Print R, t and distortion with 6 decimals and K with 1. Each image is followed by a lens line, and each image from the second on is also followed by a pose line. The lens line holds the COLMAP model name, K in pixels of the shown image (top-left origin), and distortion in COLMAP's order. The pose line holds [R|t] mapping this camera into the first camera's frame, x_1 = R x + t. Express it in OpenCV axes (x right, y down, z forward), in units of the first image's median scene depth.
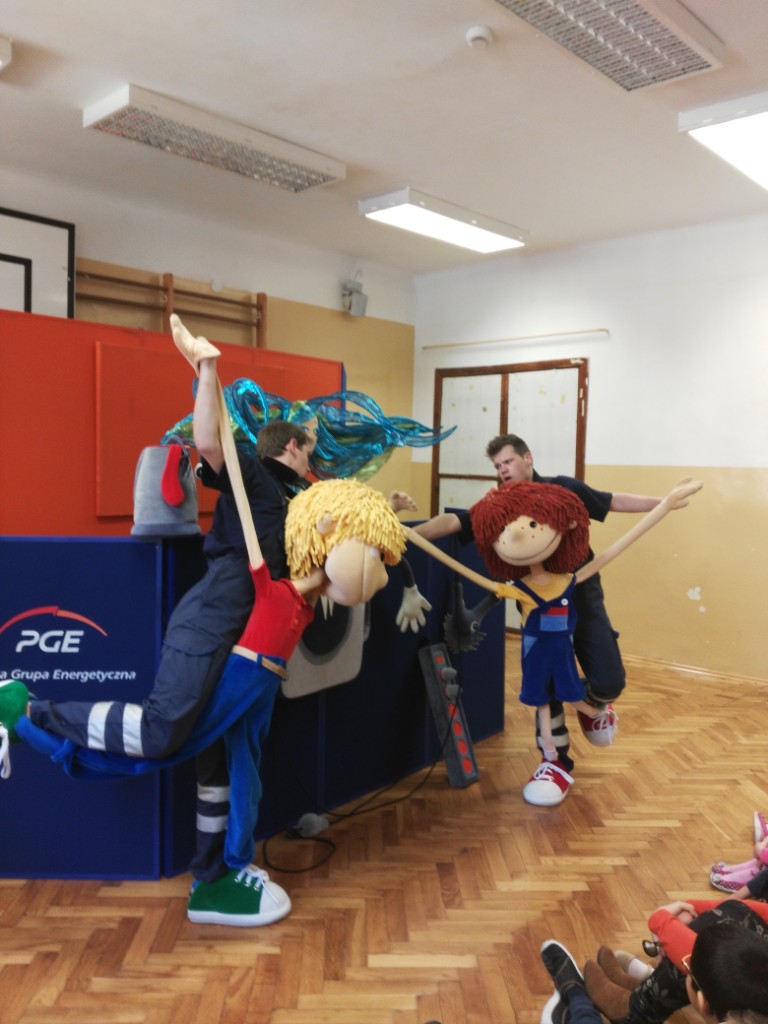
lens RADIAL K [[840.3, 0, 386.1], [0, 840.3, 502.9], [0, 0, 1]] dist [0.088313, -0.172155]
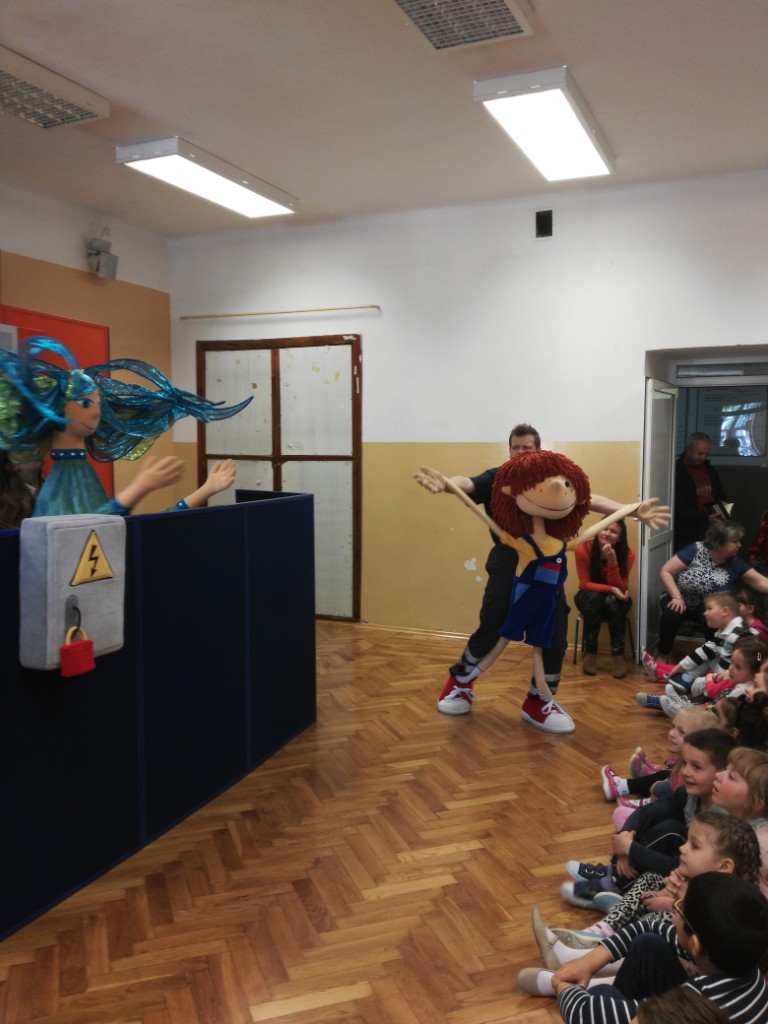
lens RADIAL K [[841.4, 0, 388.0], [0, 841.4, 497.0], [0, 0, 1]] dist [0.156045, -0.271308]
pose [[0.948306, -0.037380, 0.315150, -0.100953], [0.032890, 0.999268, 0.019553, 0.001851], [-0.315650, -0.008177, 0.948841, 0.093542]]
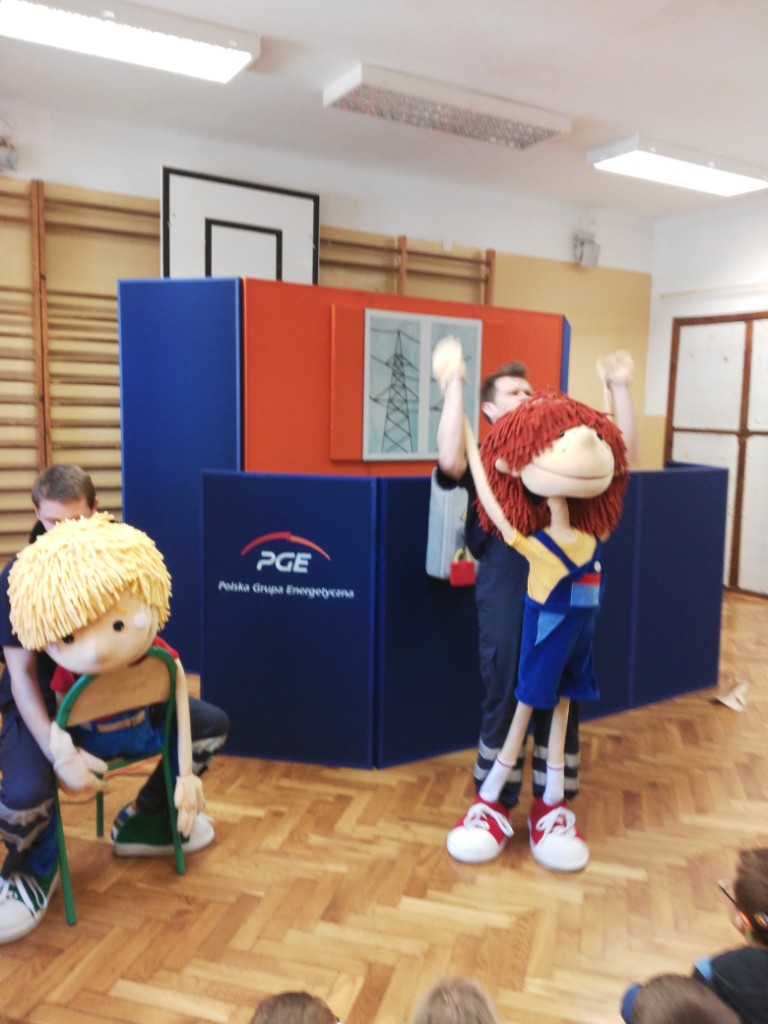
lens RADIAL K [[848.4, 0, 384.1], [0, 848.4, 499.5], [0, 0, 1]] dist [0.087913, -0.173195]
pose [[0.959542, 0.031654, -0.279779, 0.053107], [-0.019157, 0.998697, 0.047290, 0.015613], [0.280912, -0.040017, 0.958899, -0.078411]]
